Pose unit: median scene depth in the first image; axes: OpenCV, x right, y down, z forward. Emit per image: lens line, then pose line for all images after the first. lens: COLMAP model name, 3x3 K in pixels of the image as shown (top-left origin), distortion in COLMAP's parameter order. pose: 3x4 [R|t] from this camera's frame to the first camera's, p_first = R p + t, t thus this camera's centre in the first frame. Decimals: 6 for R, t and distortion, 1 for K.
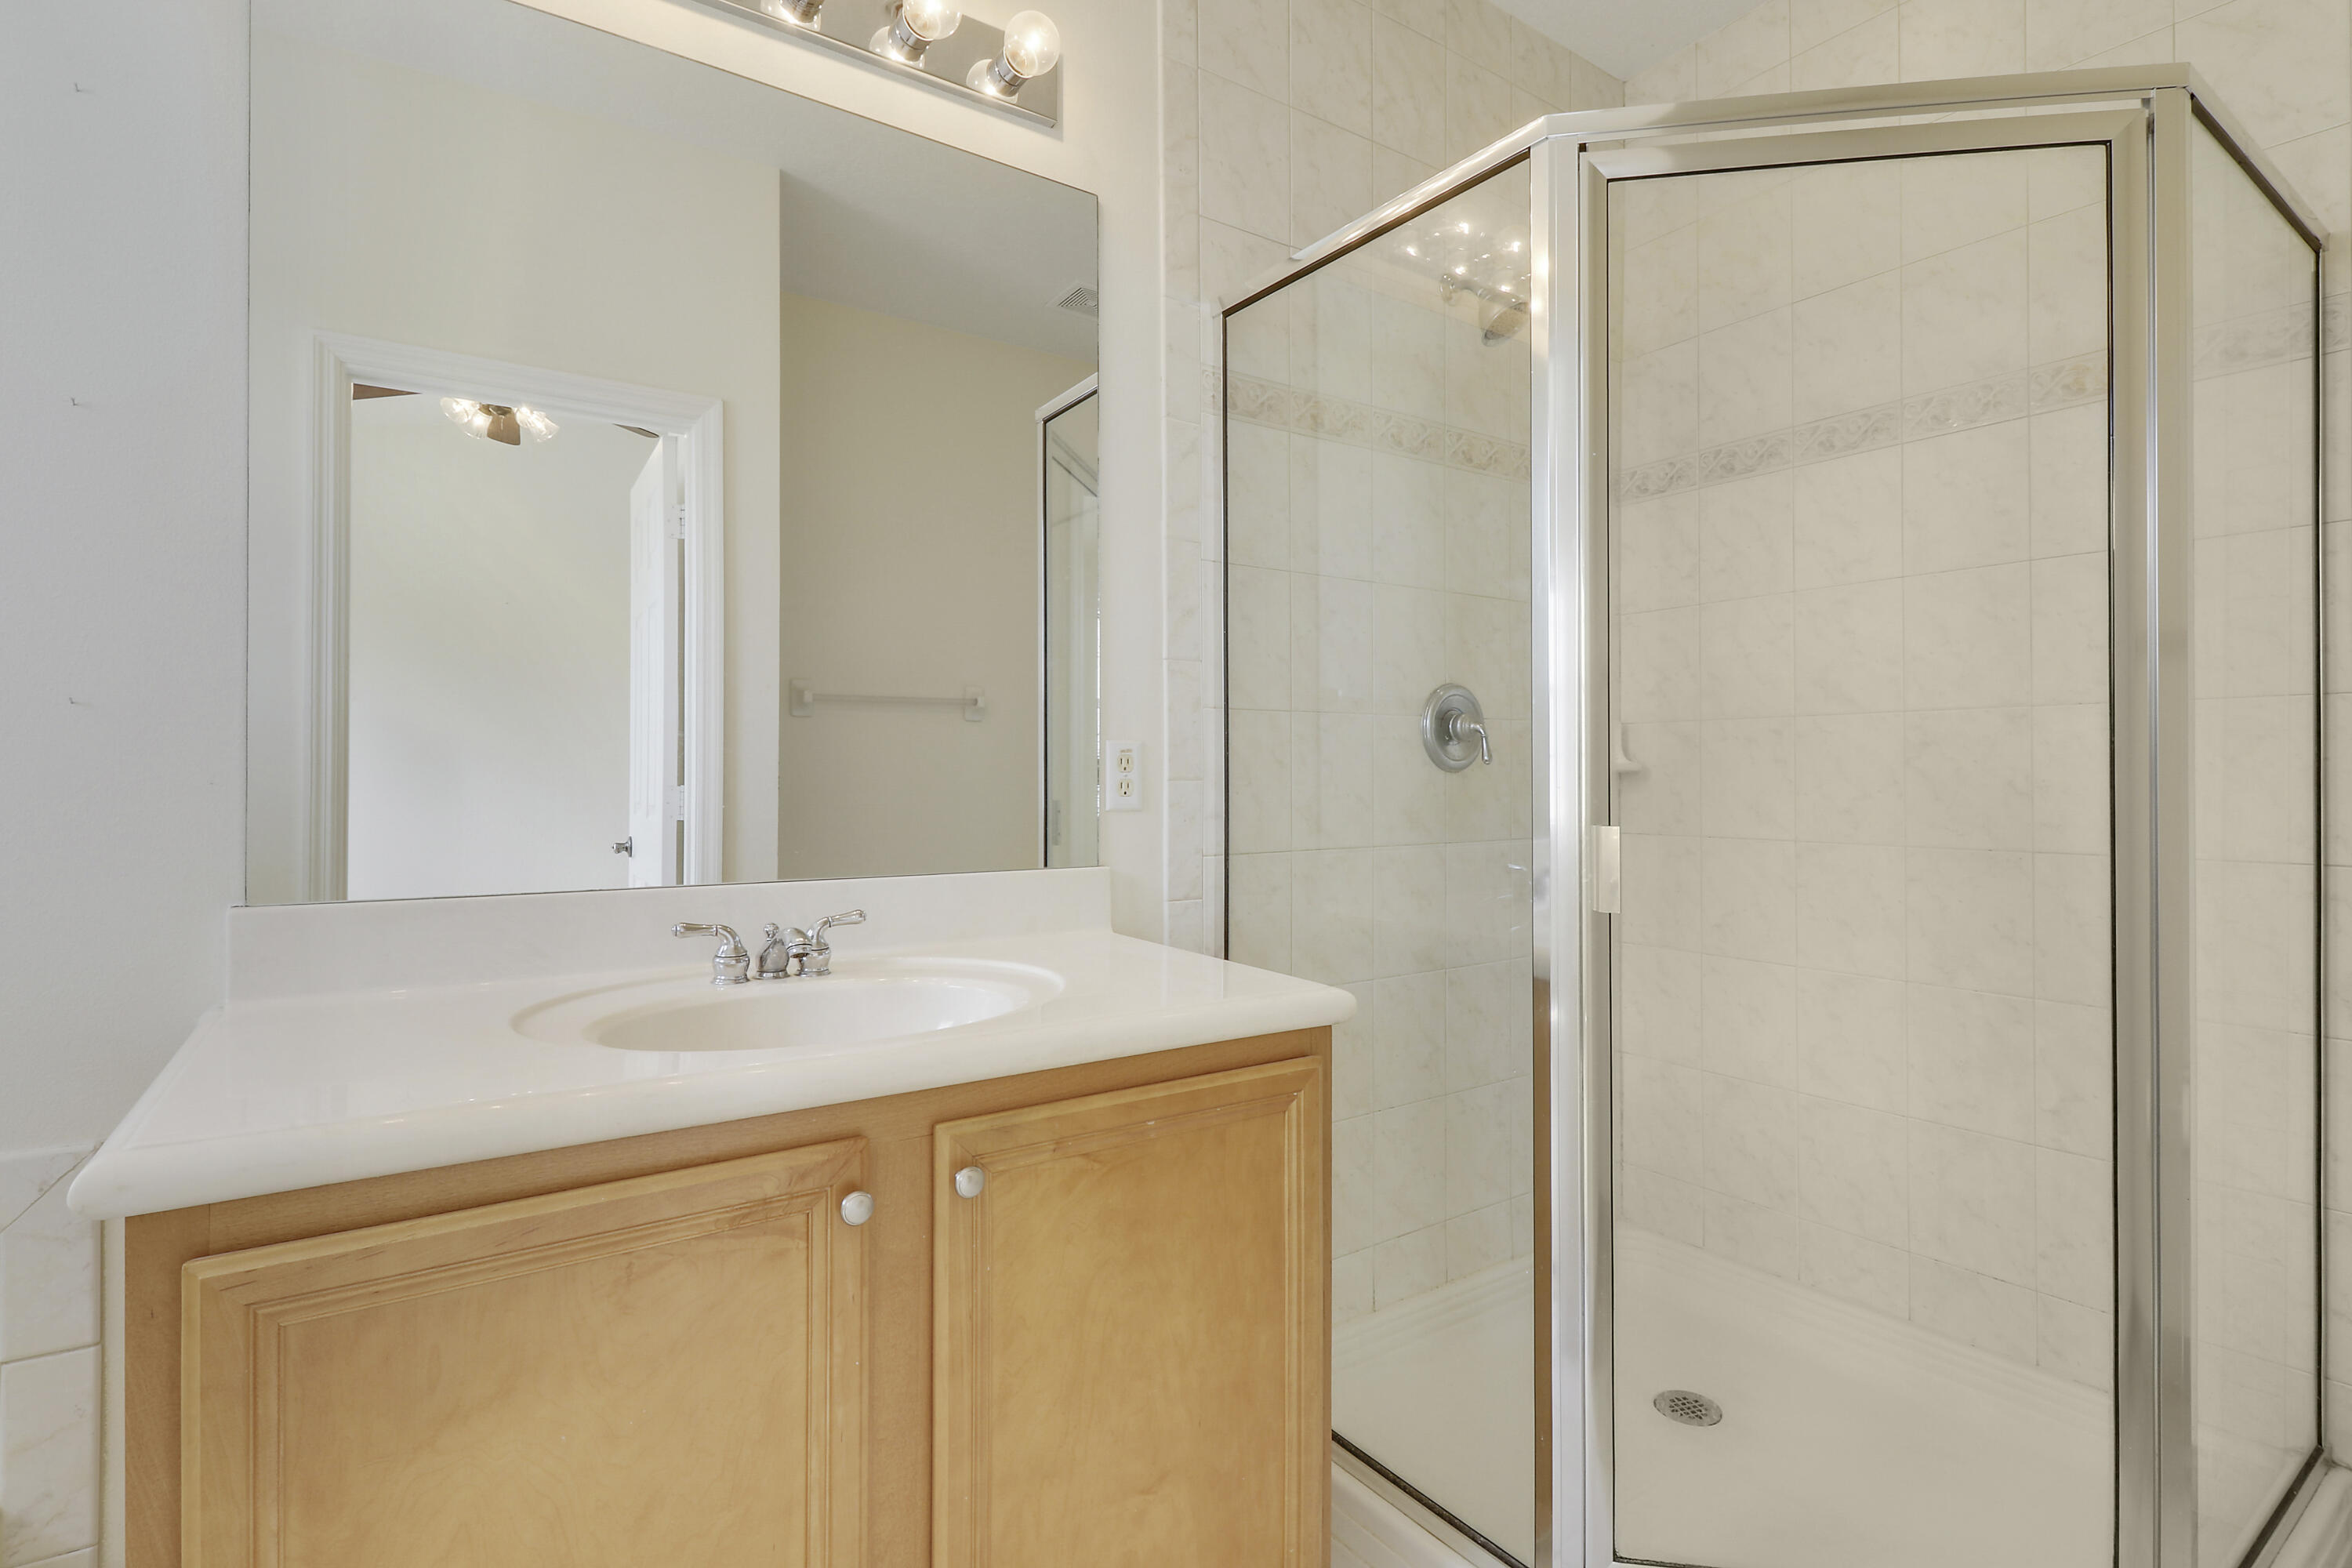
lens RADIAL K [[1124.2, 0, 1204.7], [0, 1124.2, 778.3], [0, 0, 1]] dist [0.000575, -0.013825]
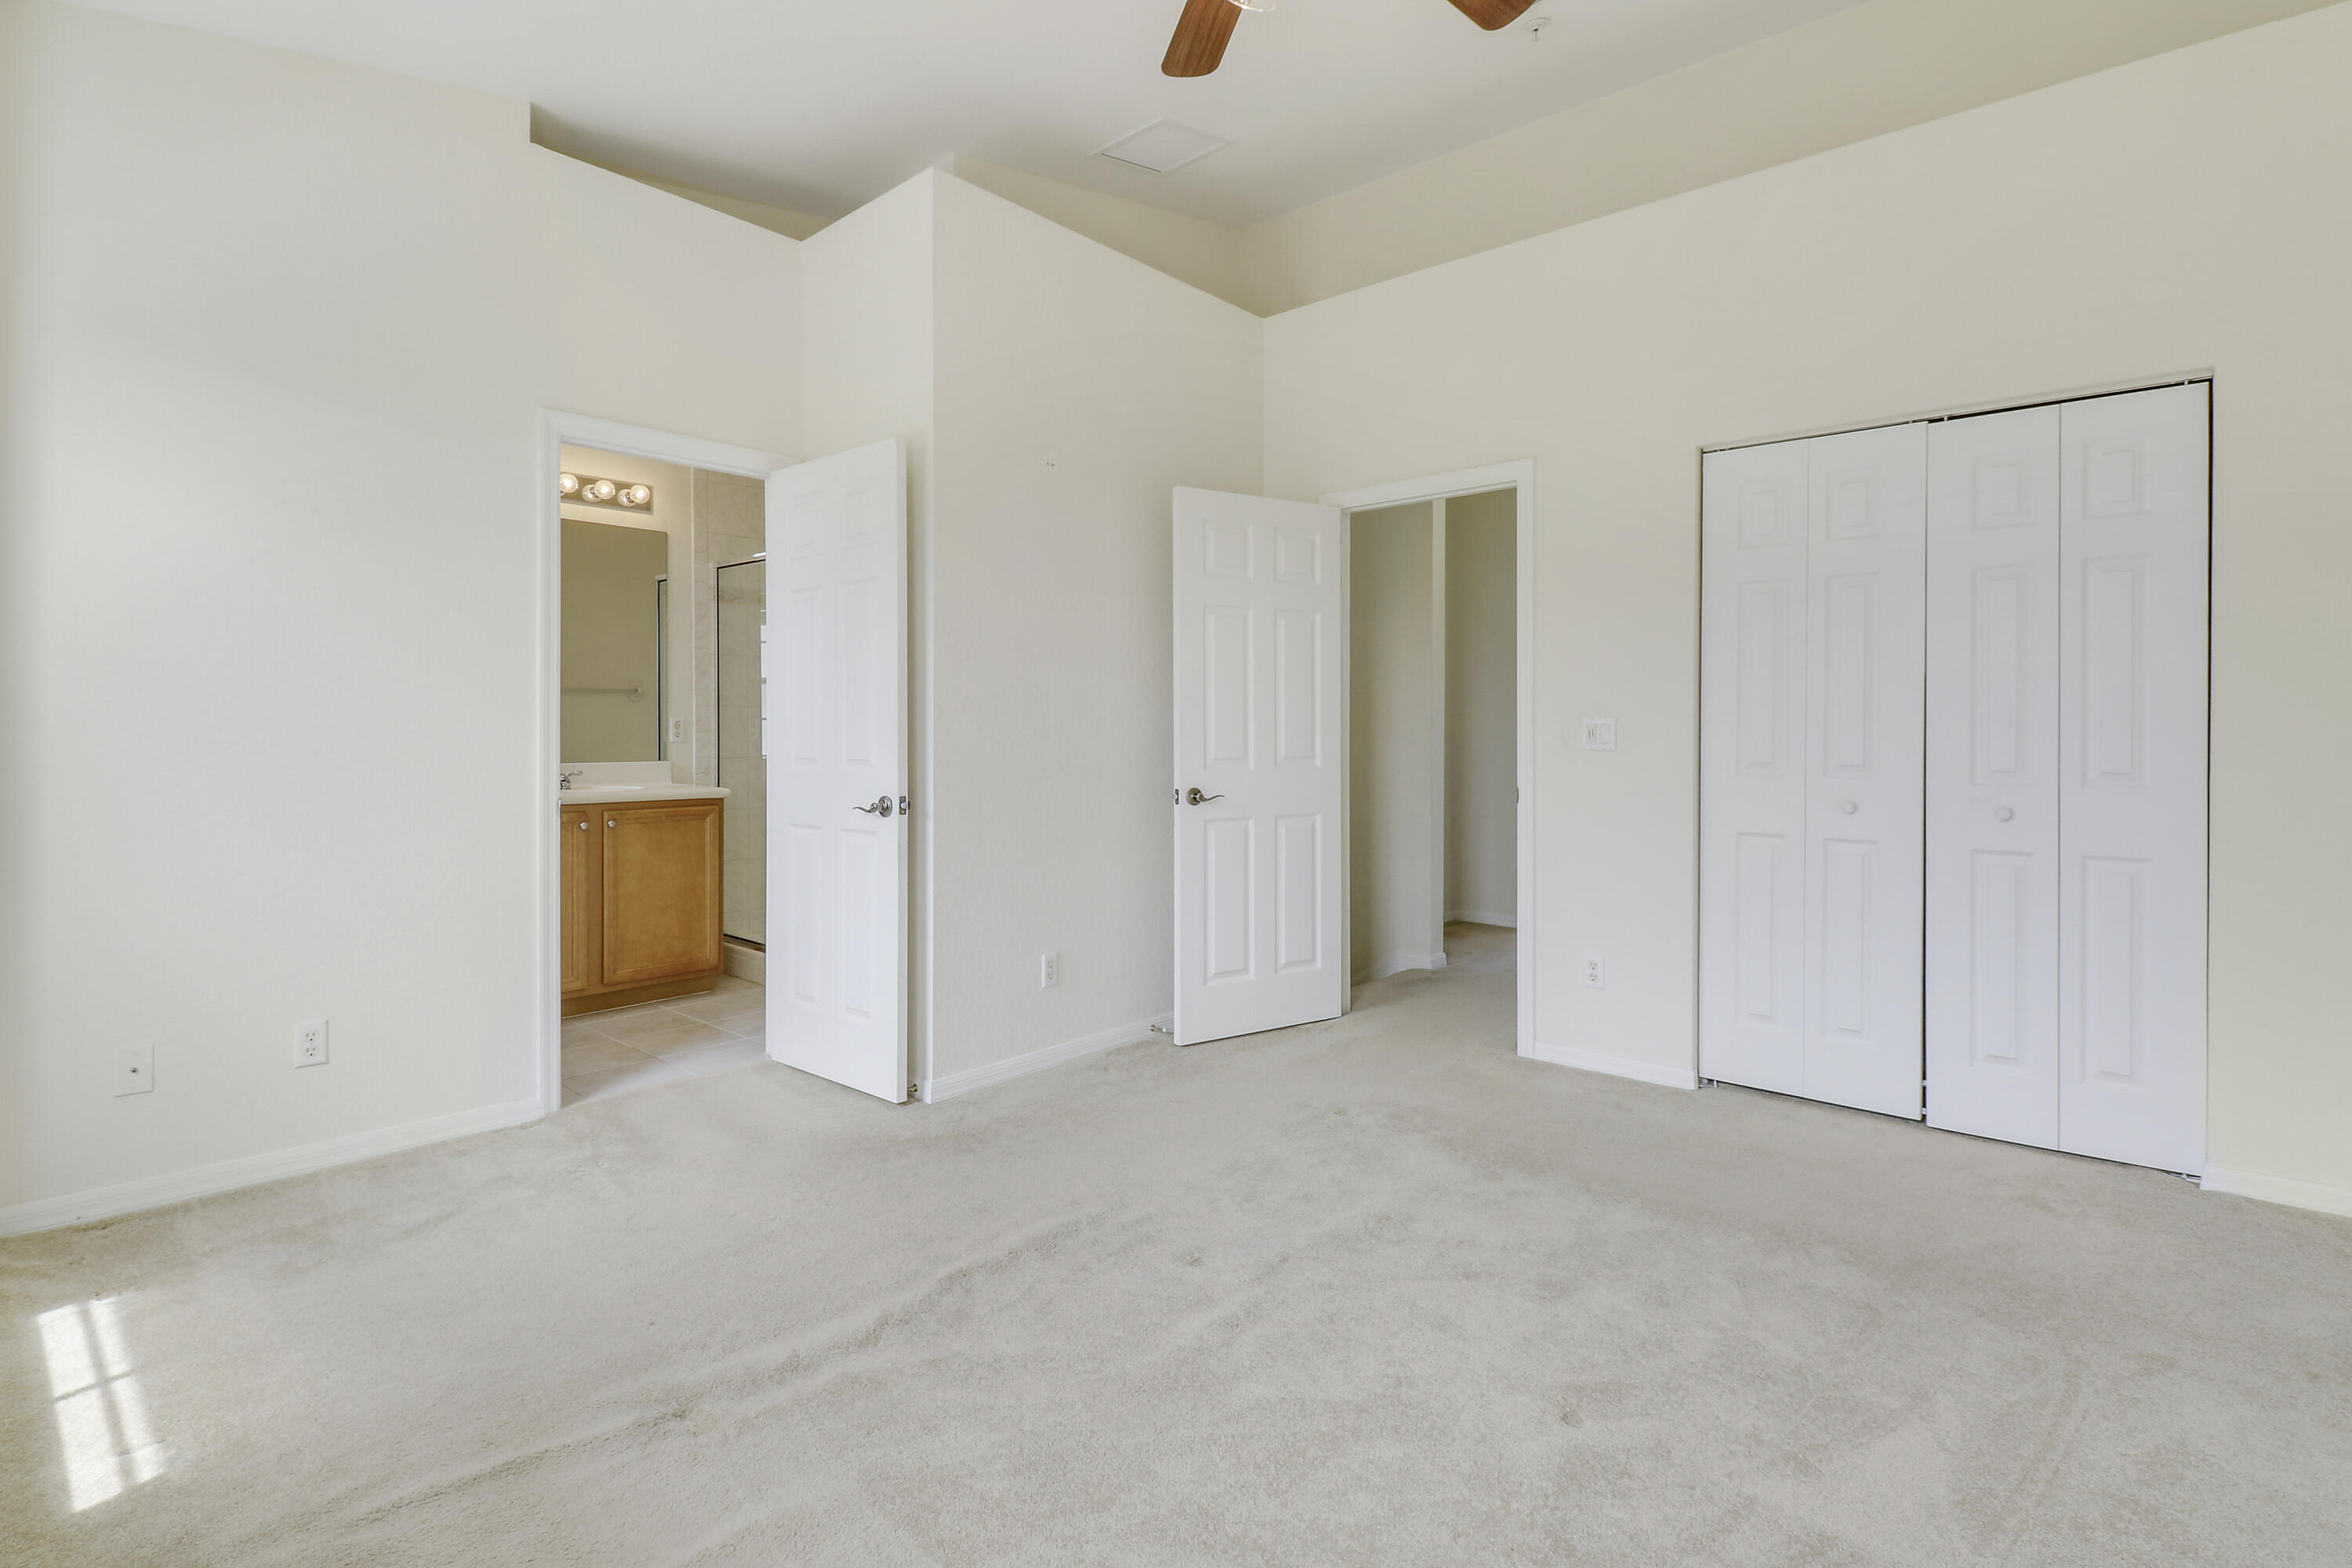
lens RADIAL K [[1124.2, 0, 1204.7], [0, 1124.2, 778.3], [0, 0, 1]] dist [0.000575, -0.013825]
pose [[0.972349, 0.002409, 0.233518, 0.820679], [-0.010861, 0.999331, 0.034912, 0.008077], [-0.233278, -0.036483, 0.971725, -3.064224]]
